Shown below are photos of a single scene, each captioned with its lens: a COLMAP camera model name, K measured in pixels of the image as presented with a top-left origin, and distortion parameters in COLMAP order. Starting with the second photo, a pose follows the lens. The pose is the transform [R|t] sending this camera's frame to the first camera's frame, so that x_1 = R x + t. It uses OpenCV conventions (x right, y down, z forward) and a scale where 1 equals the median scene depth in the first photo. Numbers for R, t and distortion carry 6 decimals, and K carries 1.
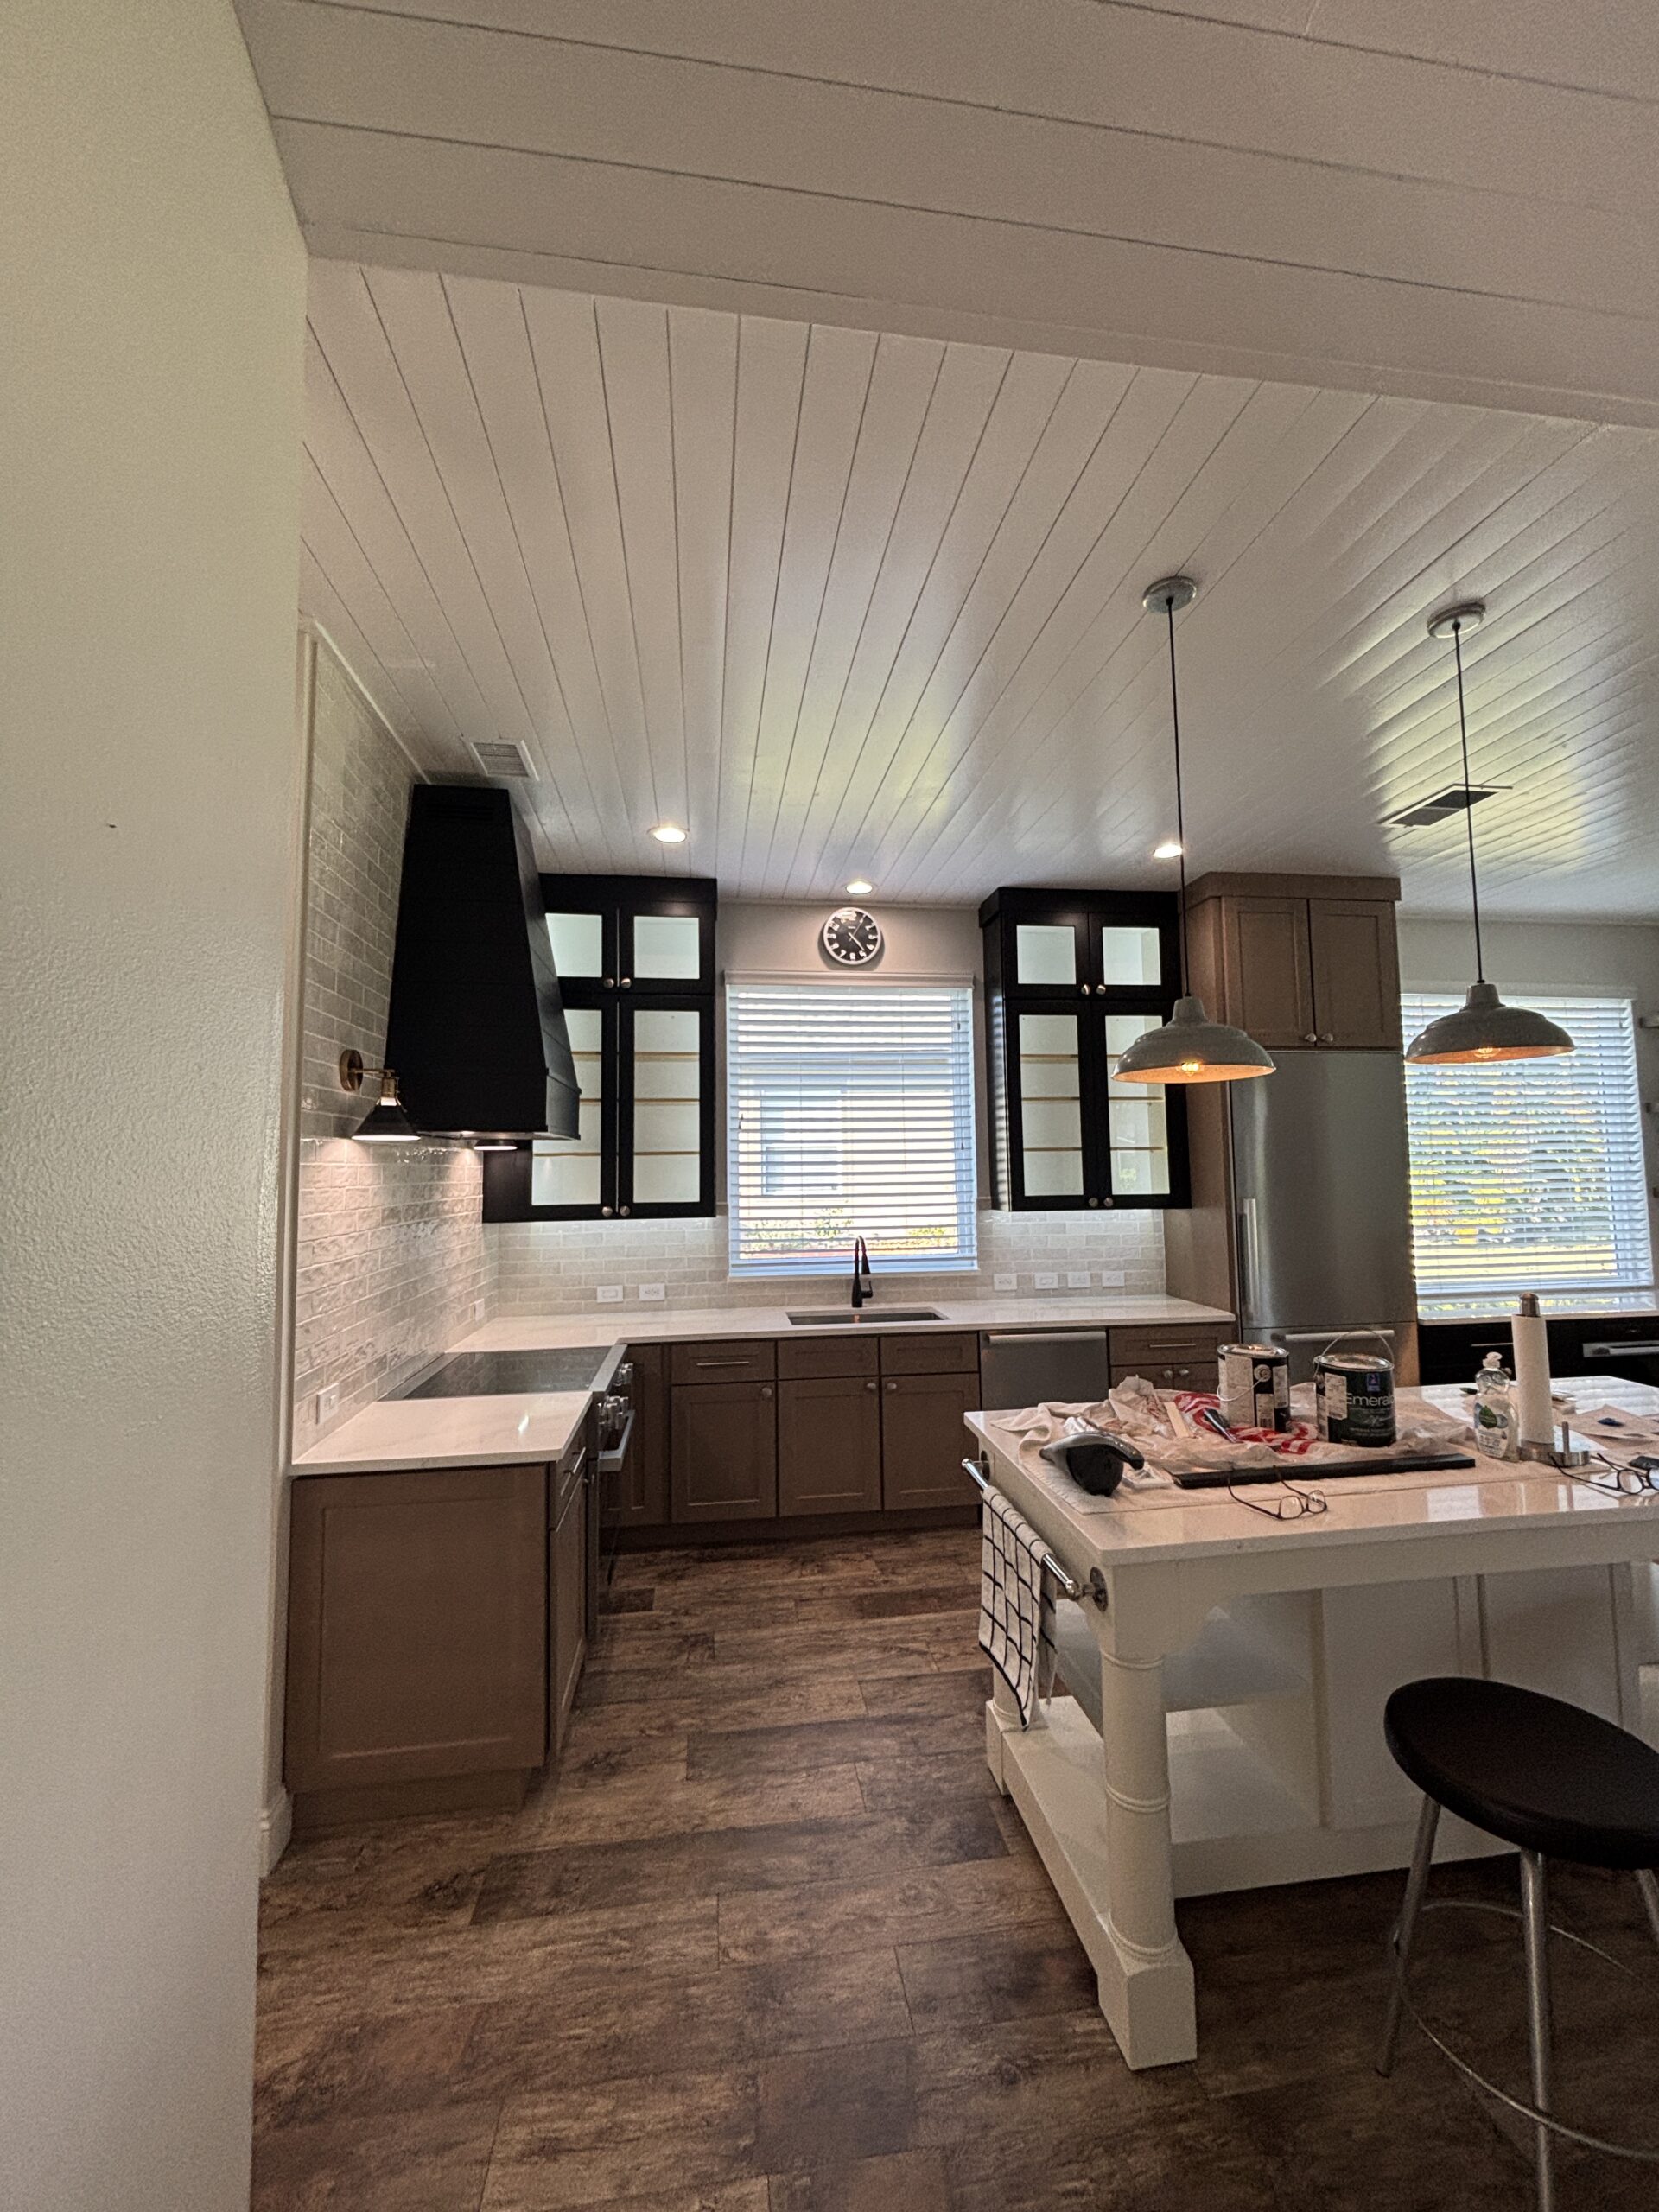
lens RADIAL K [[893.7, 0, 827.2], [0, 893.7, 1093.8], [0, 0, 1]] dist [-0.002696, 0.001751]
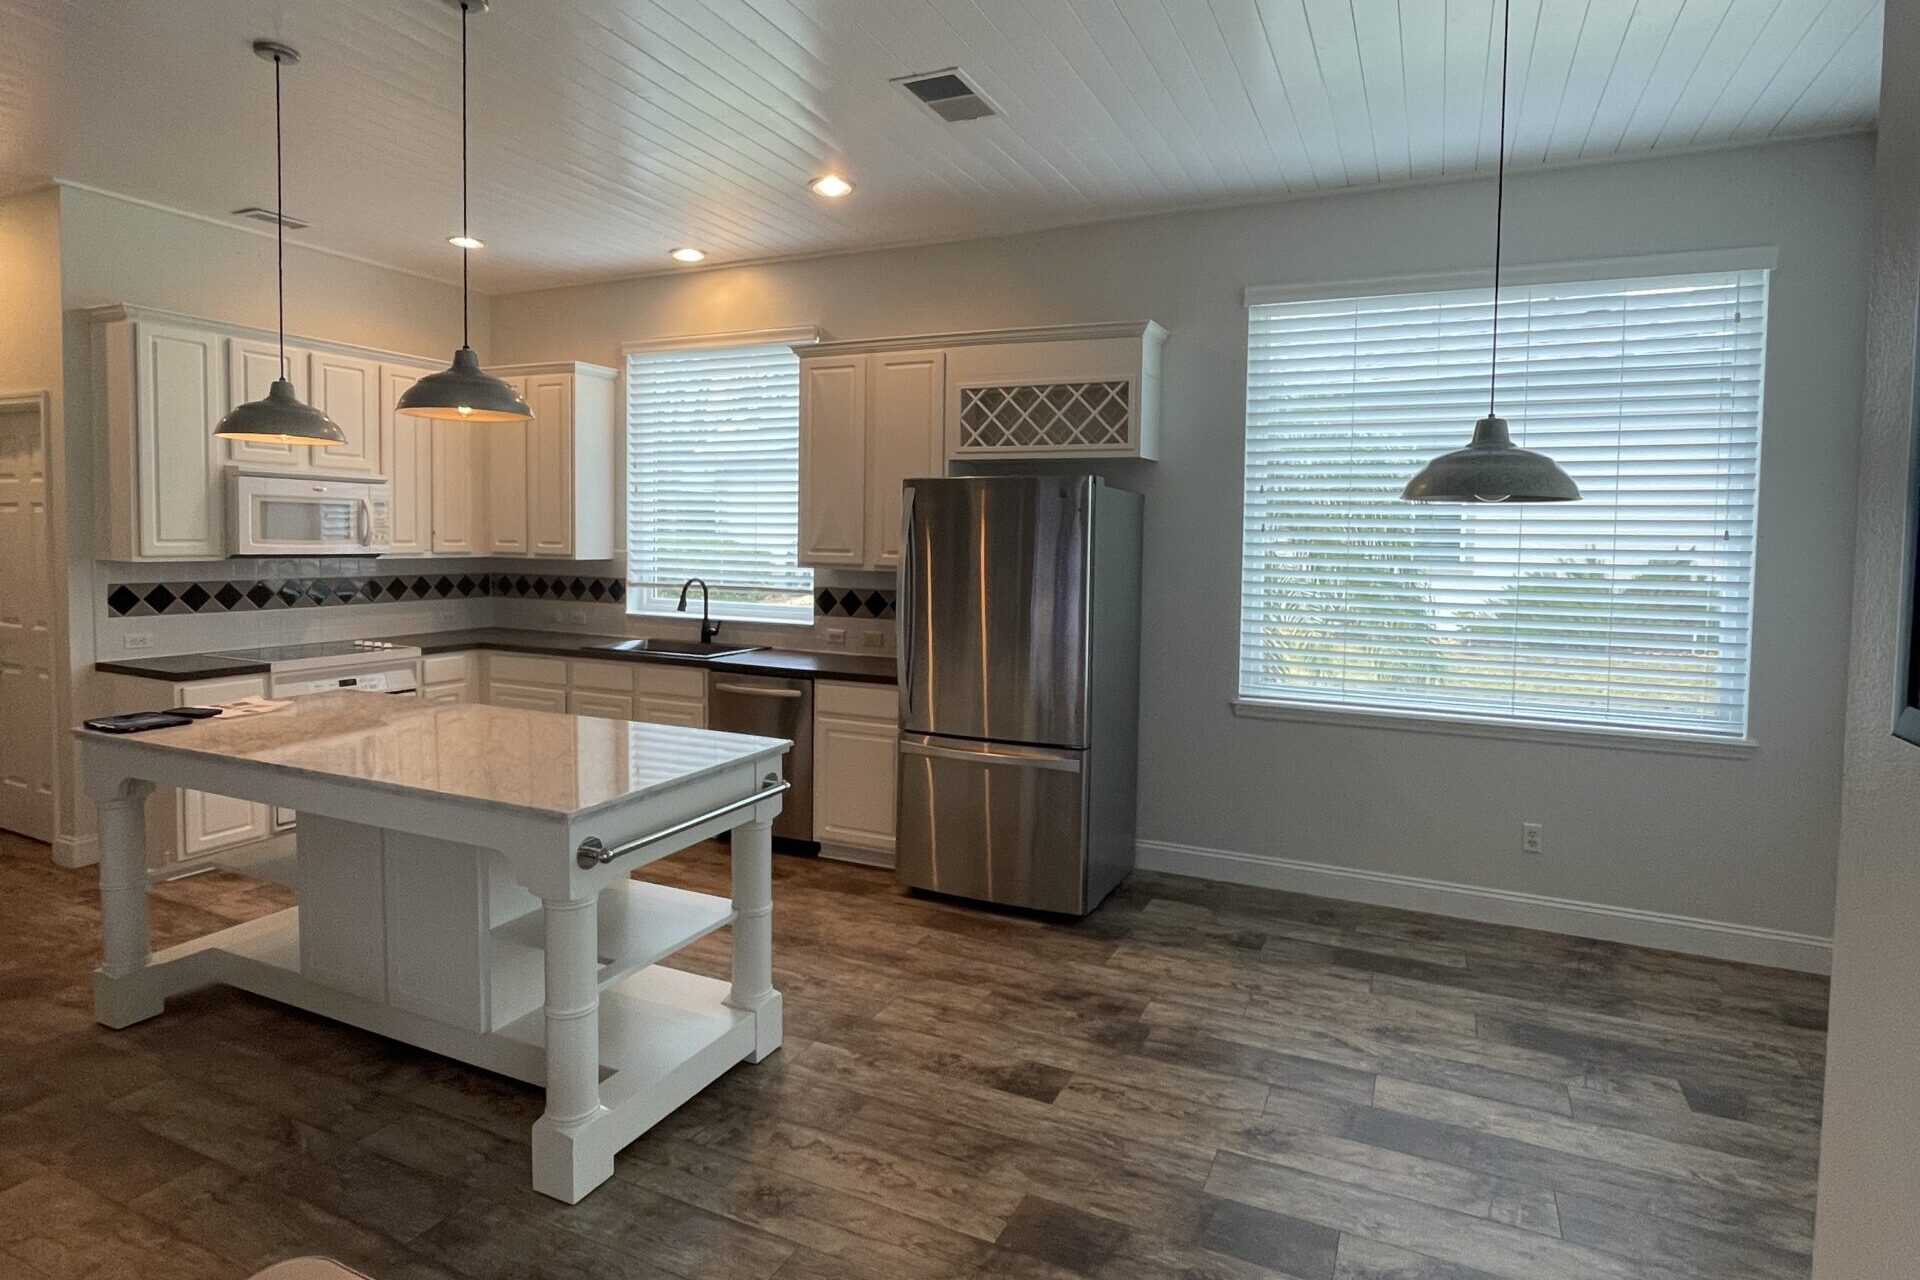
lens RADIAL K [[1026.8, 0, 961.5], [0, 1026.8, 580.8], [0, 0, 1]] dist [0.000319, -0.001435]
pose [[0.840603, 0.052329, -0.539118, 1.136267], [0.018831, 0.991897, 0.125640, 0.007800], [0.541325, -0.115766, 0.832806, 0.140511]]
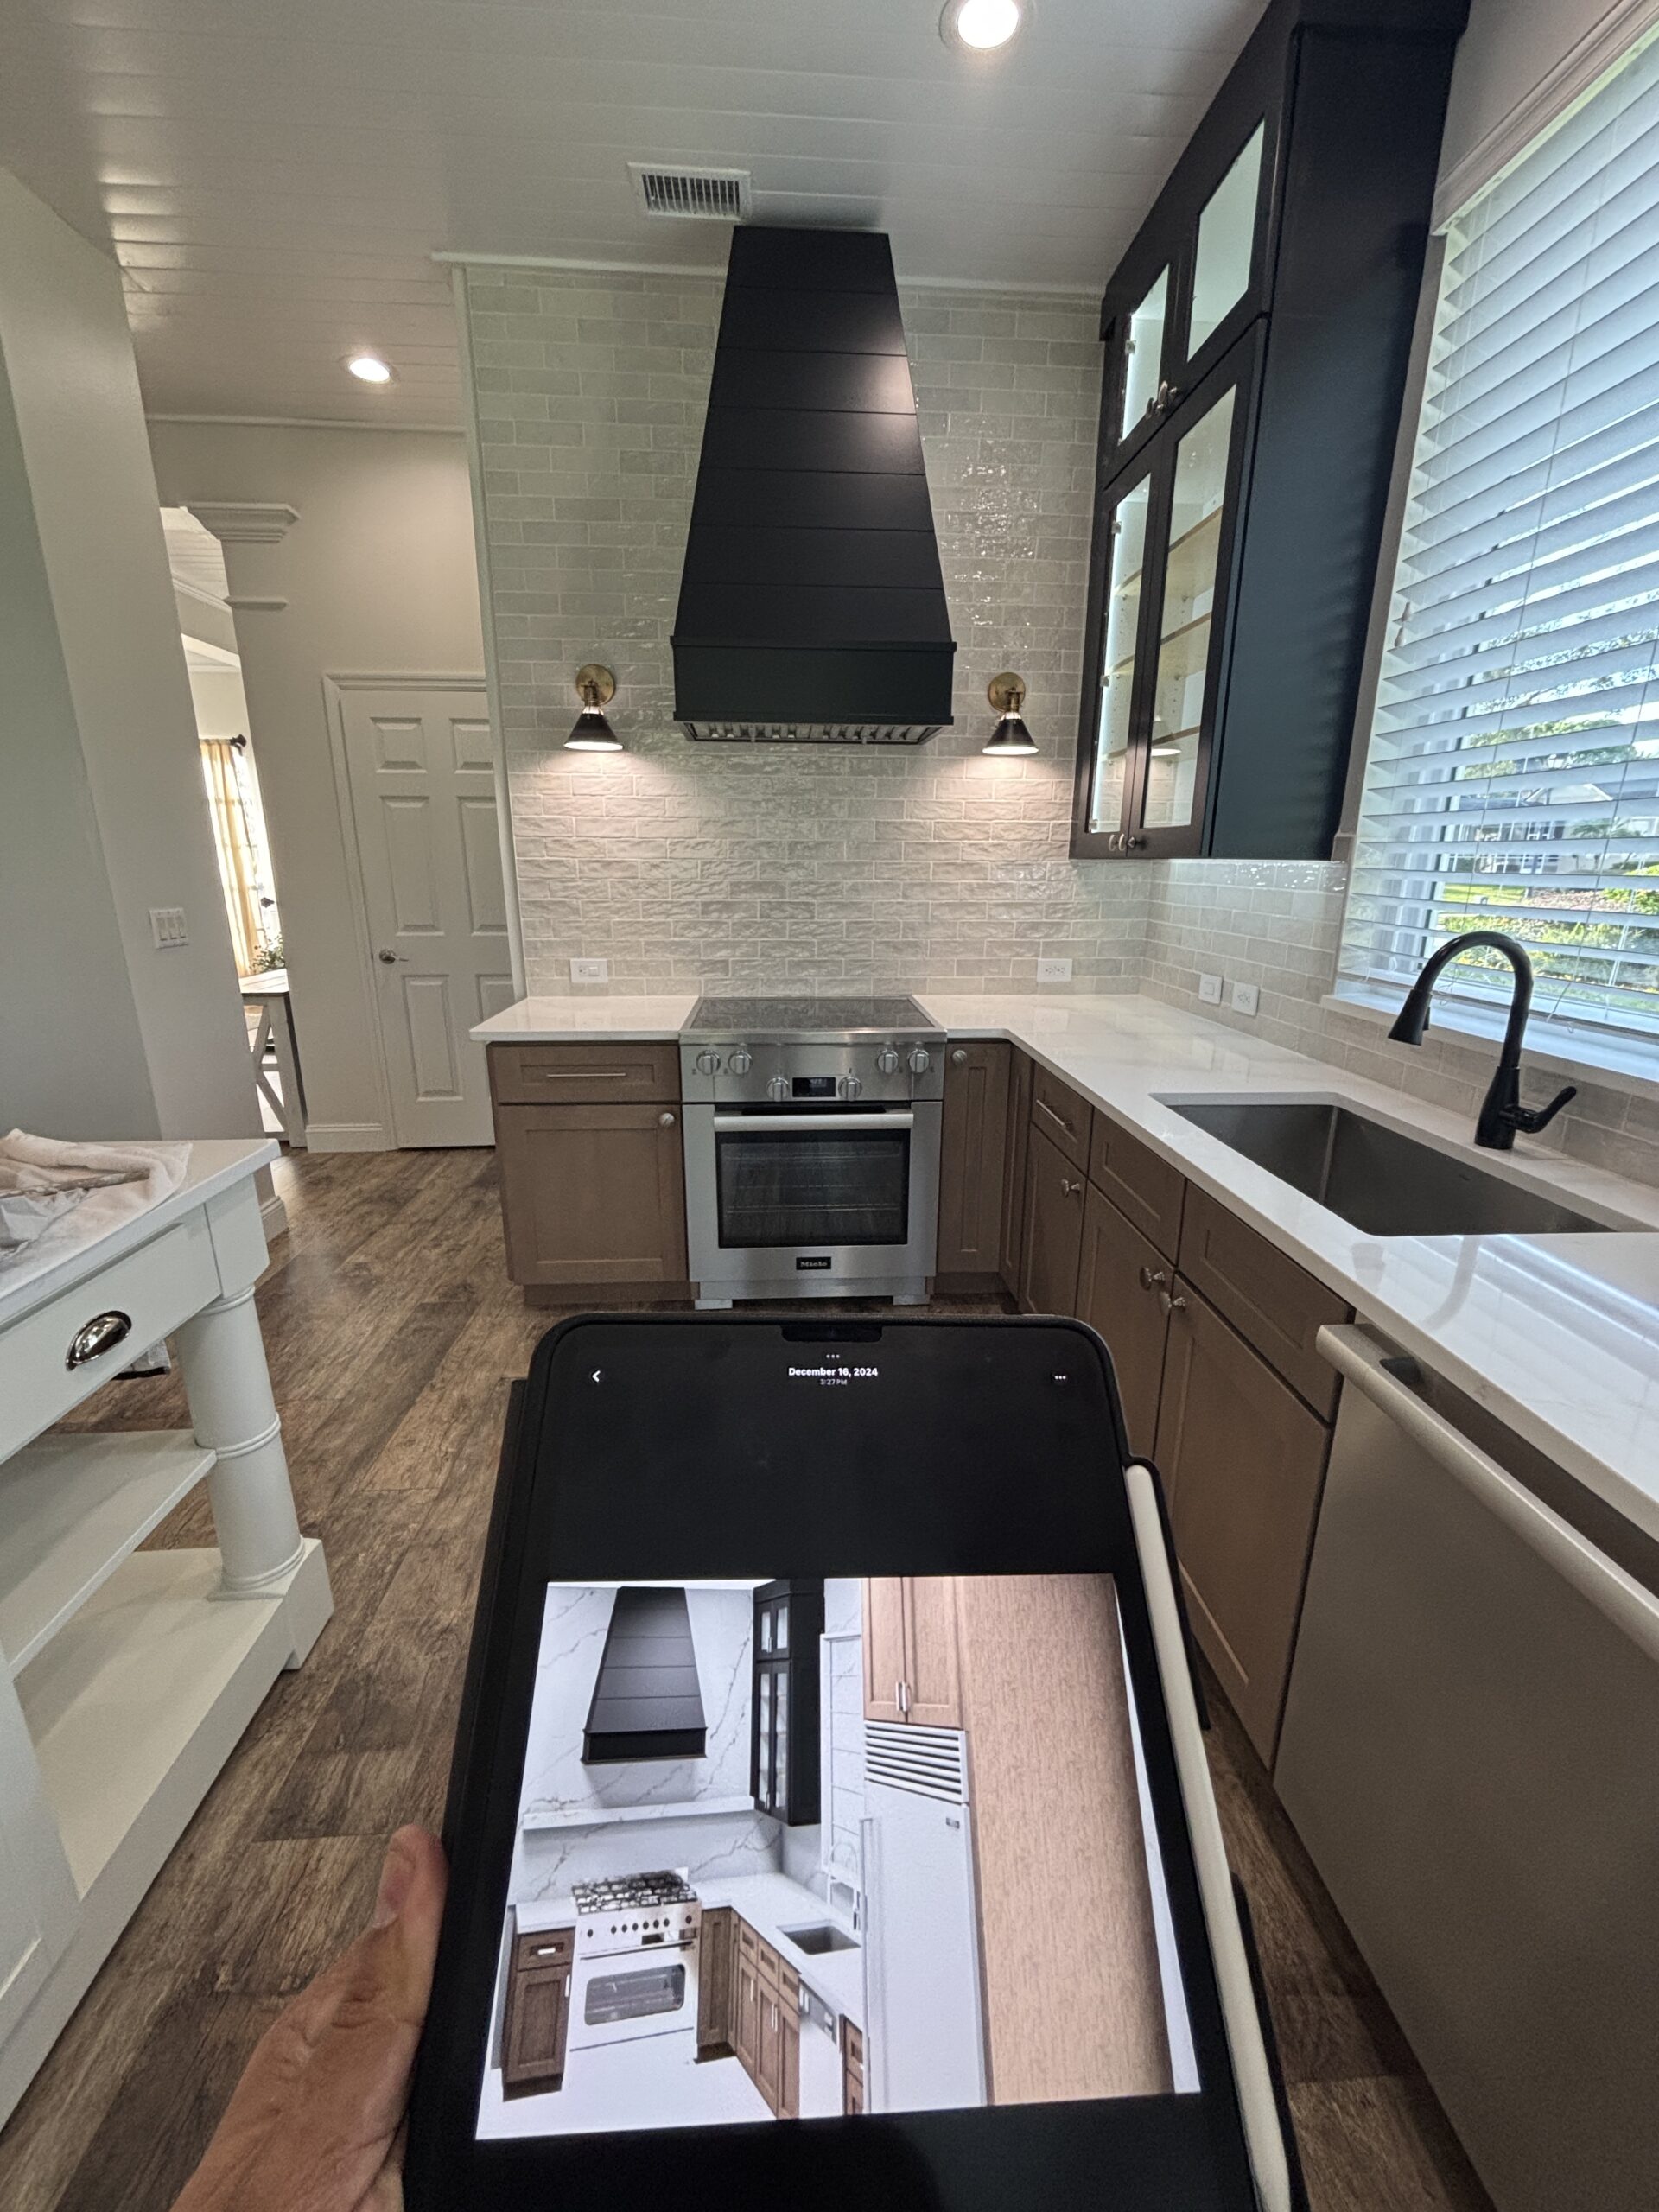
lens RADIAL K [[893.7, 0, 833.0], [0, 893.7, 1105.3], [0, 0, 1]] dist [-0.002696, 0.001751]
pose [[-0.069994, 0.276046, -0.958592, 0.435416], [0.078245, 0.959508, 0.270596, 0.130186], [0.994474, -0.056065, -0.088759, 0.900665]]
